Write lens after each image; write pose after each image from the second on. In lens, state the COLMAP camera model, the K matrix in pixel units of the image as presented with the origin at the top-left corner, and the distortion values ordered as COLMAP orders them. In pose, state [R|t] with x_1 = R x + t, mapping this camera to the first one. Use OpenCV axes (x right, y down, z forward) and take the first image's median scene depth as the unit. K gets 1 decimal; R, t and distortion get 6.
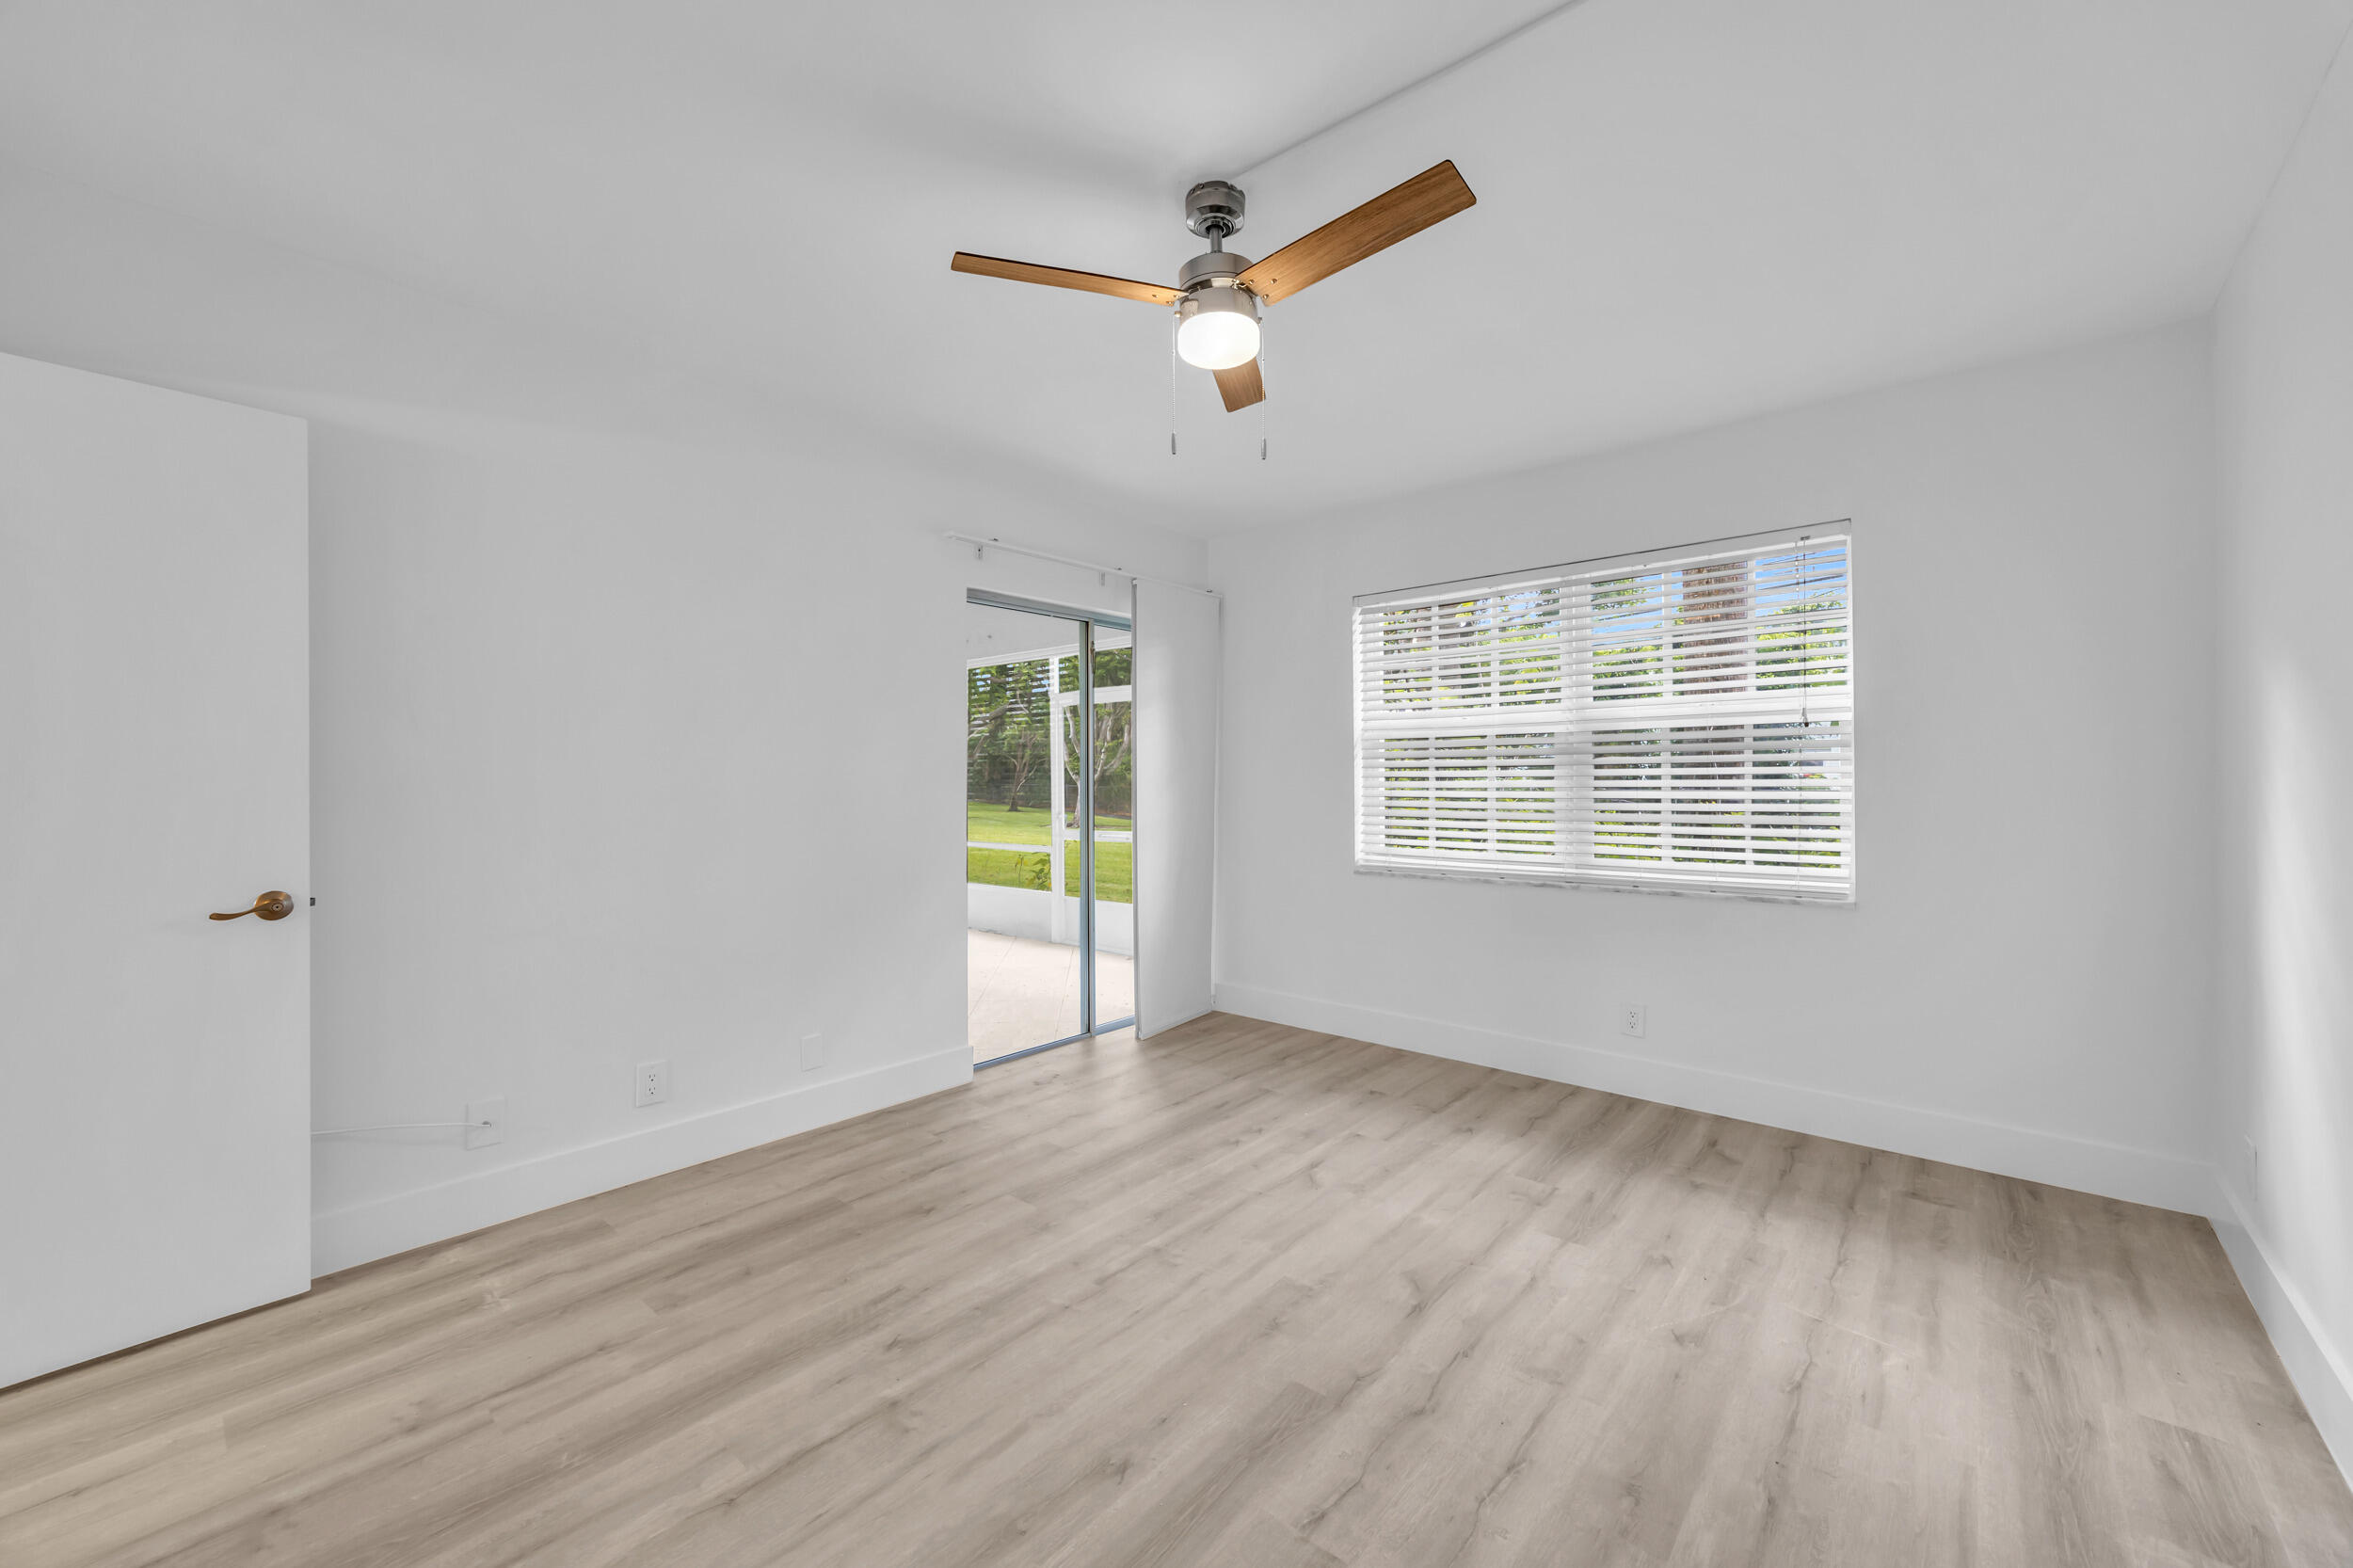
lens RADIAL K [[913.8, 0, 1162.5], [0, 913.8, 779.5], [0, 0, 1]] dist [-0.001237, -0.000214]
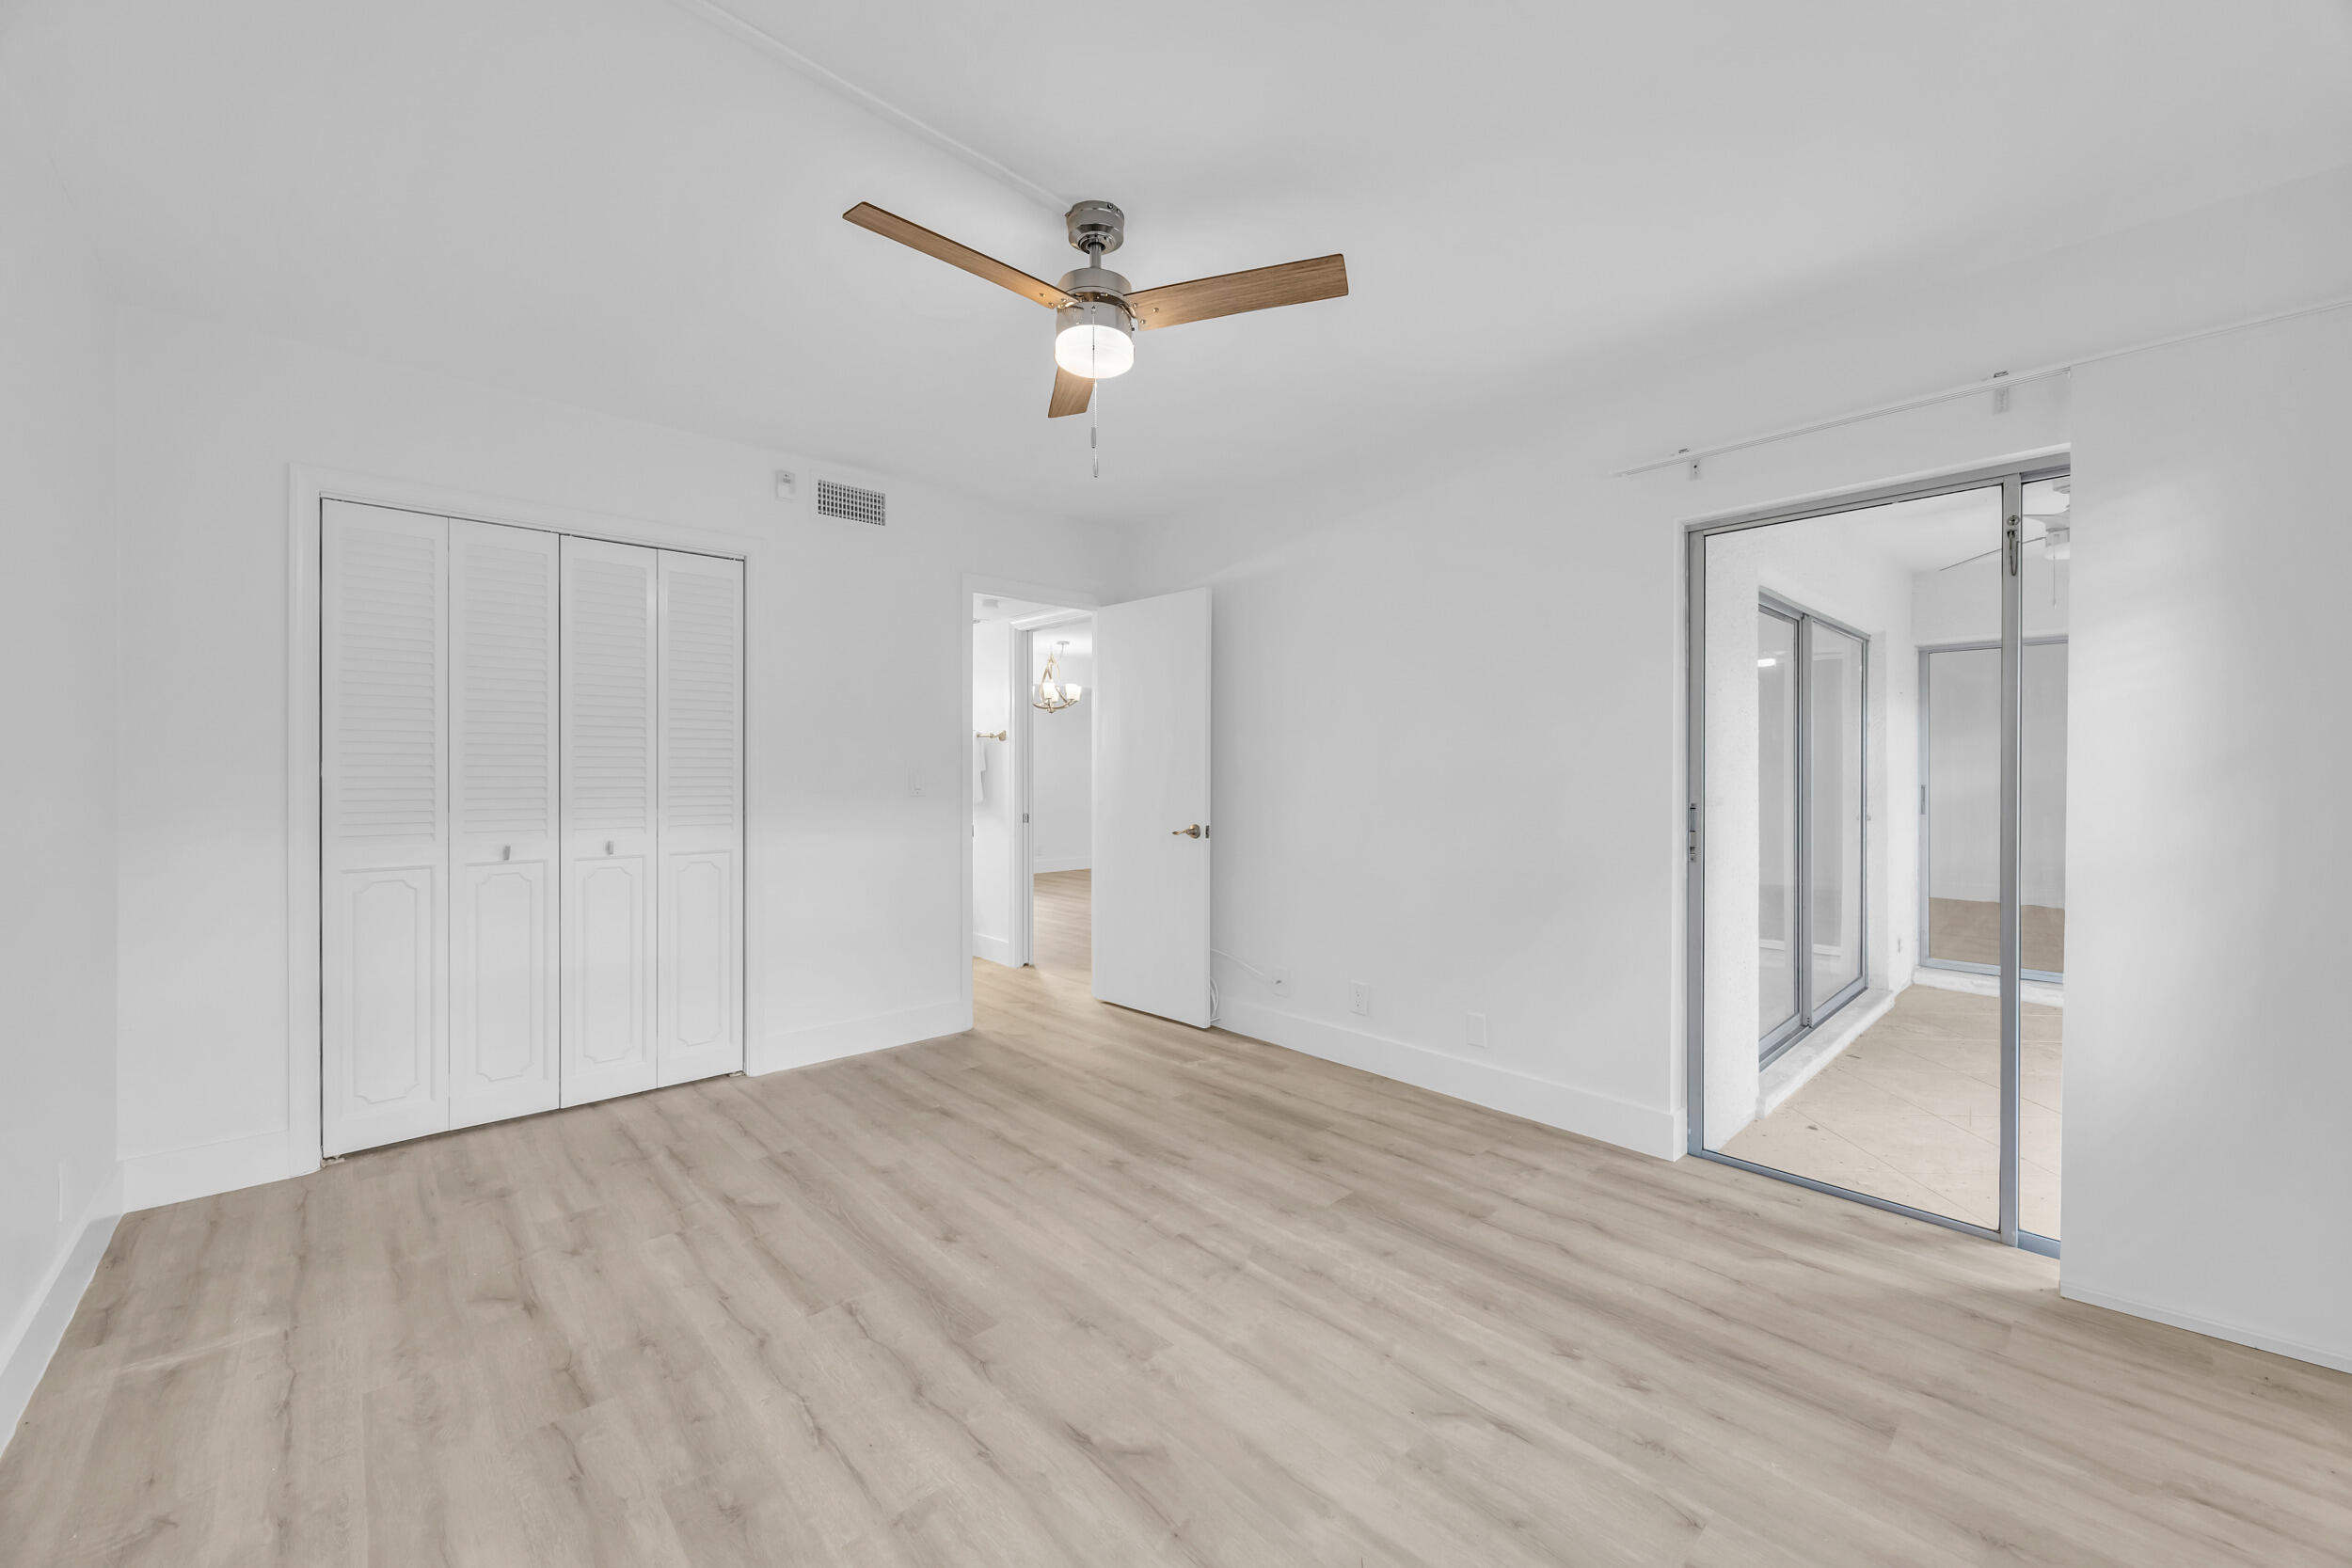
lens RADIAL K [[889.5, 0, 1163.4], [0, 889.5, 777.7], [0, 0, 1]] dist [-0.000919, -0.000201]
pose [[-0.098902, 0.009286, -0.995054, 0.830820], [-0.000520, 0.999956, 0.009383, -0.003273], [0.995097, 0.001445, -0.098893, 0.918120]]
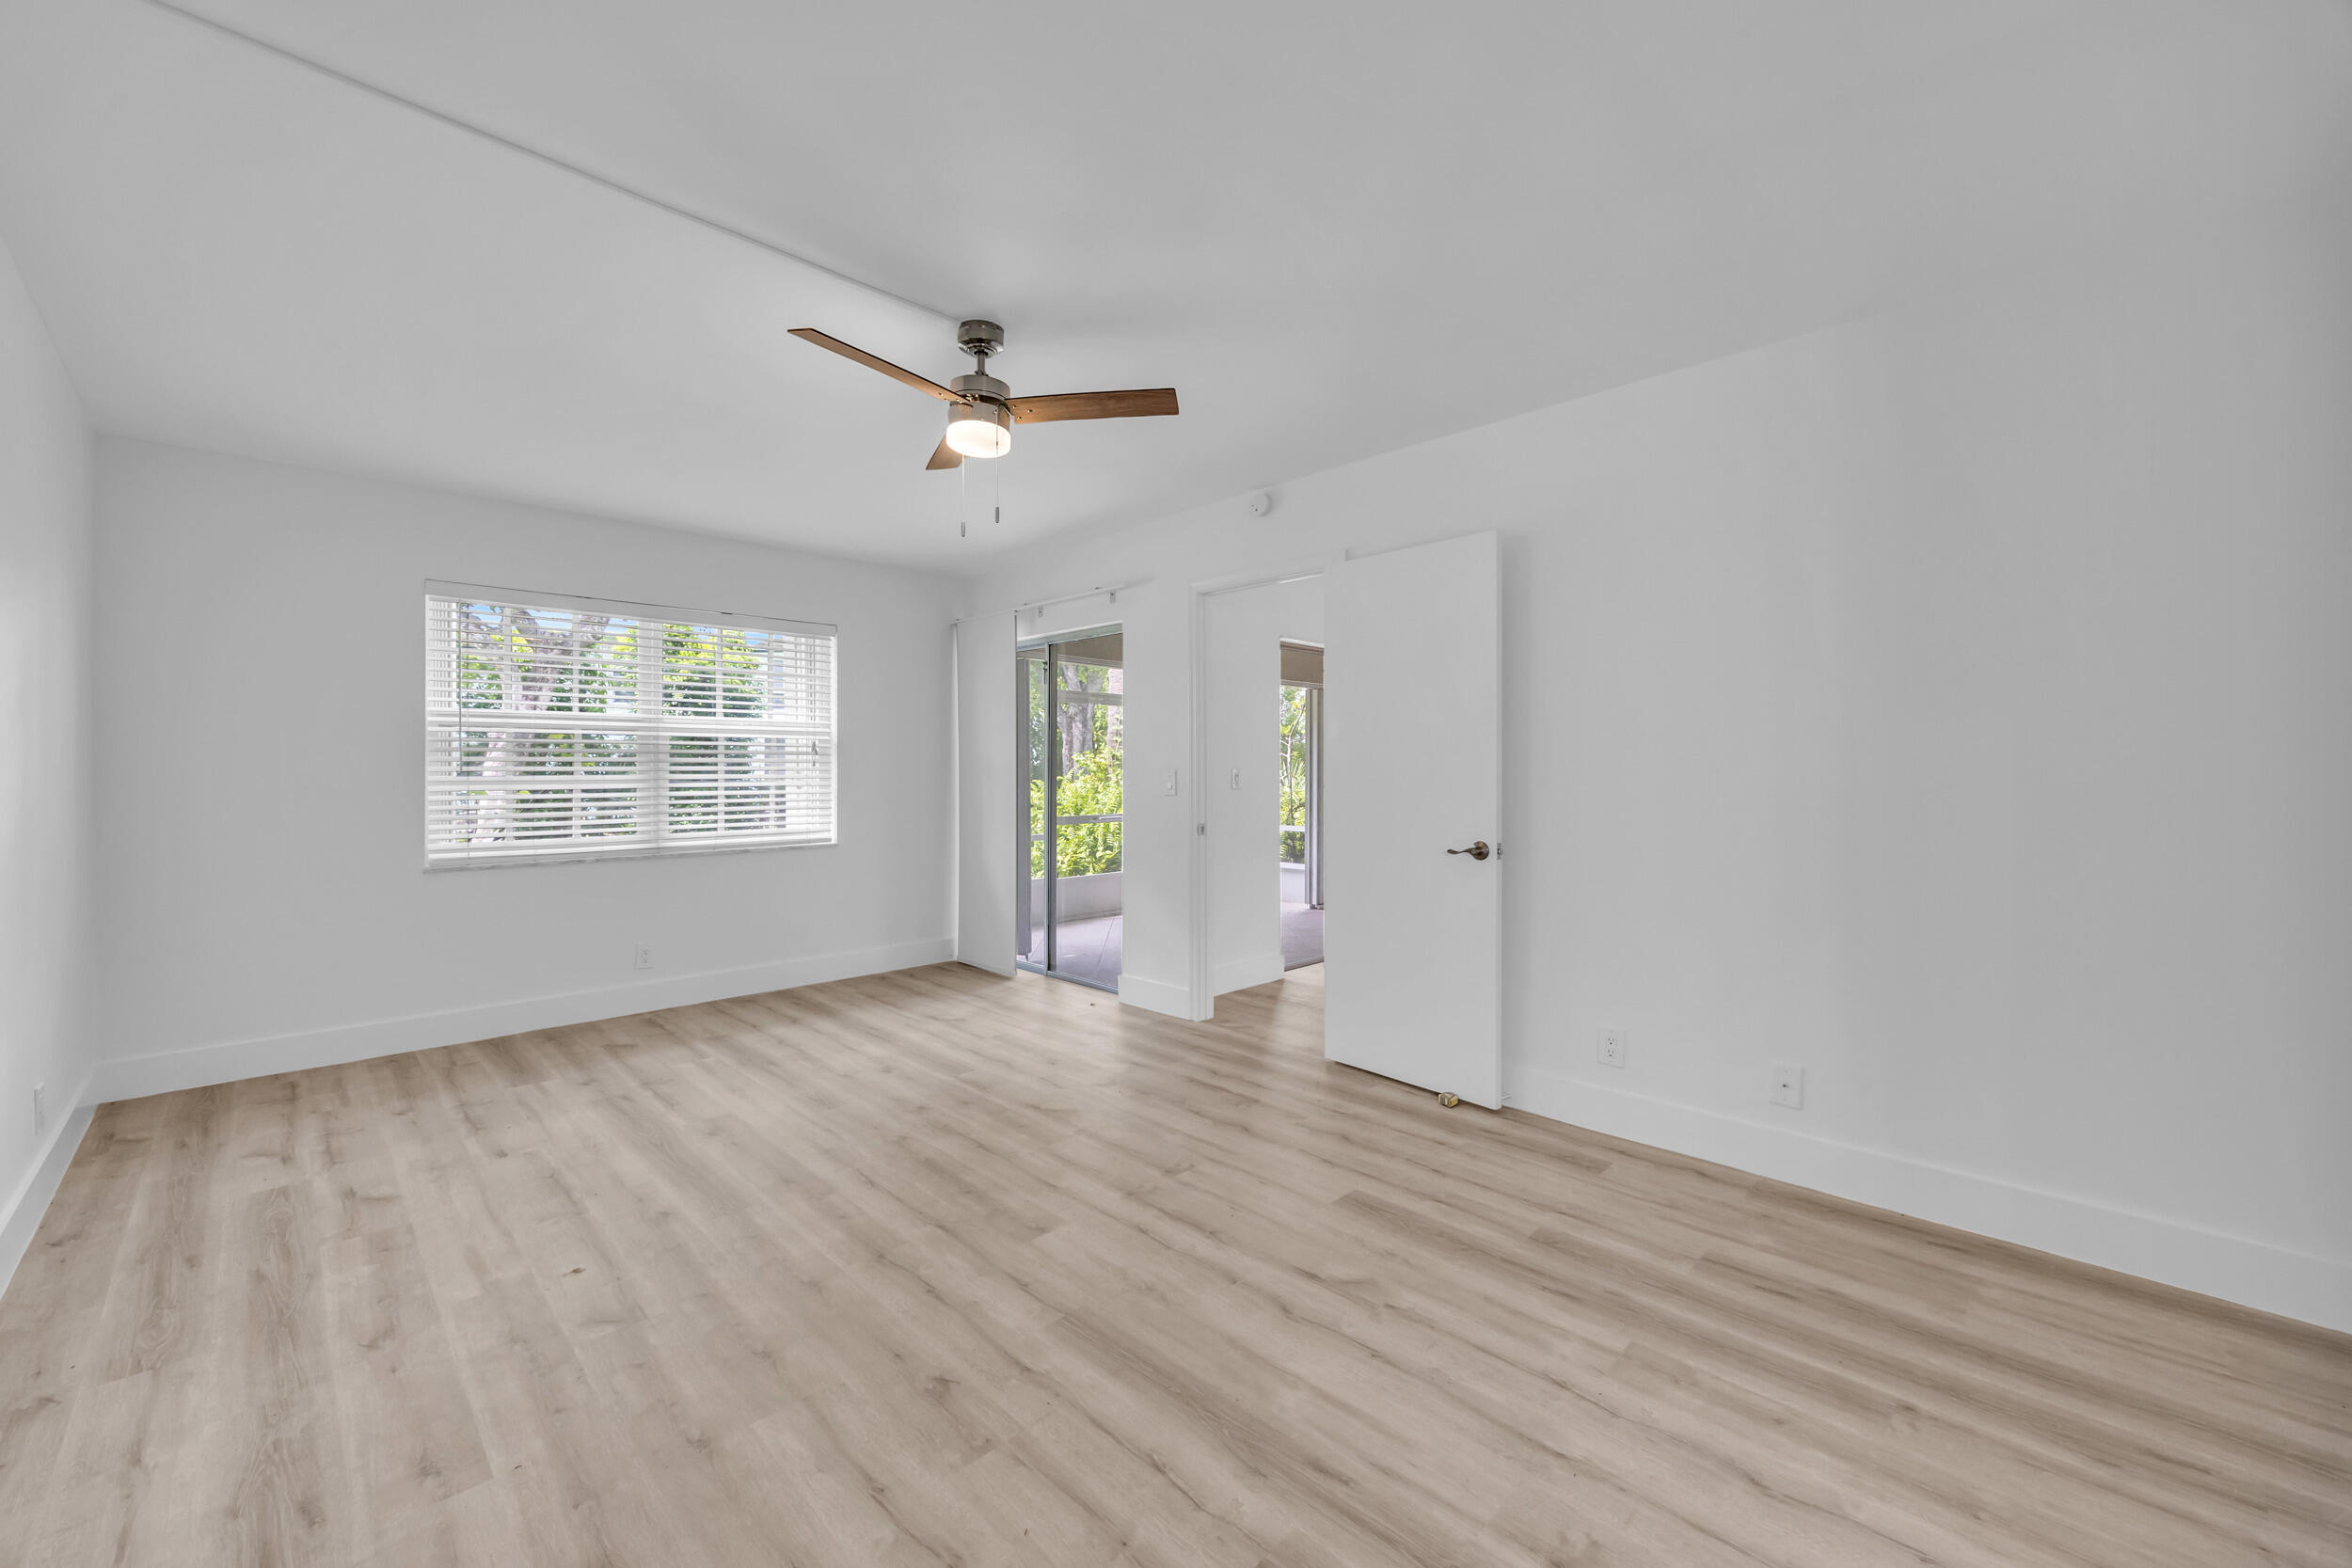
lens RADIAL K [[906.5, 0, 1161.8], [0, 906.5, 780.9], [0, 0, 1]] dist [-0.000722, -0.000213]
pose [[0.041071, -0.006918, 0.999132, -1.138027], [0.000907, 0.999976, 0.006886, 0.002220], [-0.999156, 0.000624, 0.041076, 0.328582]]
